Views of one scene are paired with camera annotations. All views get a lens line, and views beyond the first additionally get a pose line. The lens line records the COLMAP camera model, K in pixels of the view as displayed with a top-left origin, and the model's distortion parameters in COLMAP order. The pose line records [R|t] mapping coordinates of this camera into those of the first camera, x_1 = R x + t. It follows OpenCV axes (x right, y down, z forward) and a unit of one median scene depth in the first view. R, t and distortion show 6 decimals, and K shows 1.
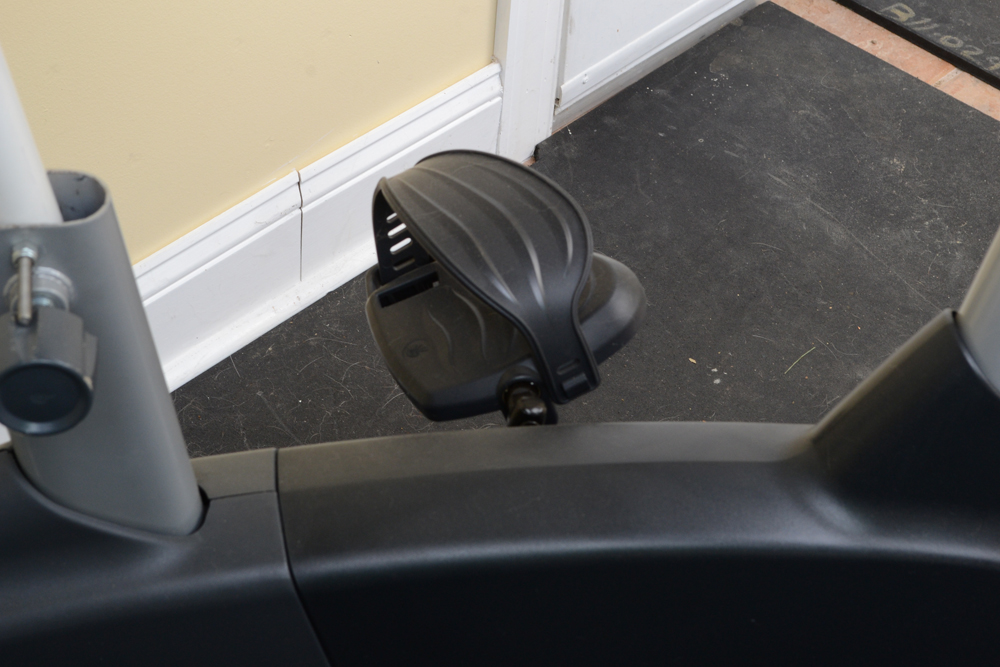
lens RADIAL K [[2331.0, 0, 497.9], [0, 2331.0, 334.6], [0, 0, 1]] dist [0.042064, 0.000000]
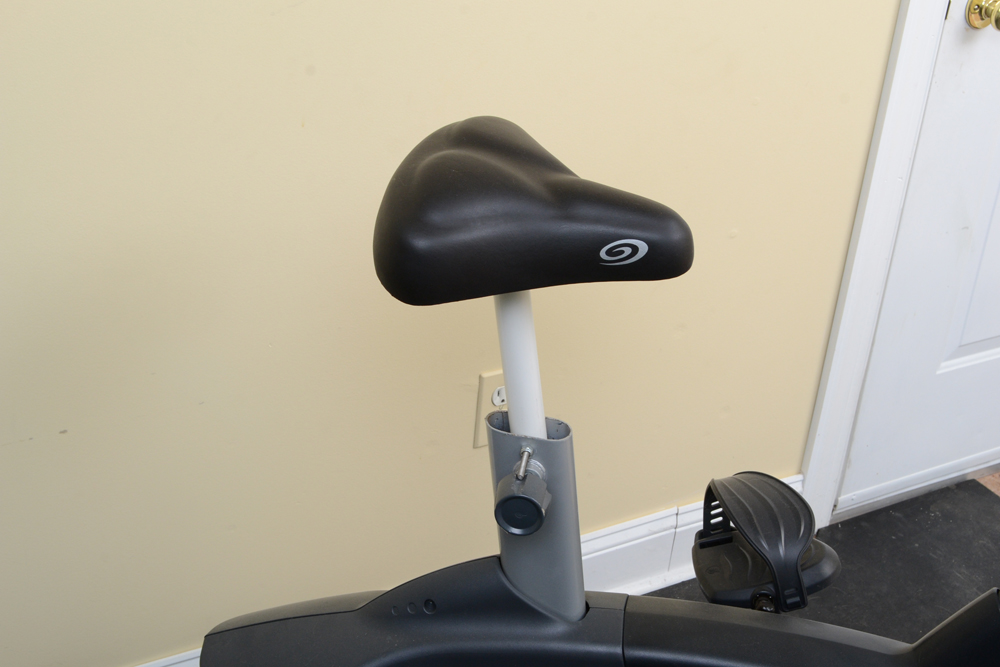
lens RADIAL K [[1518.2, 0, 501.0], [0, 1518.2, 332.4], [0, 0, 1]] dist [0.021272, 0.000000]
pose [[0.956500, 0.160898, -0.243352, 0.066833], [-0.216369, 0.950781, -0.221809, 0.128764], [0.195686, 0.264814, 0.944235, -0.237100]]
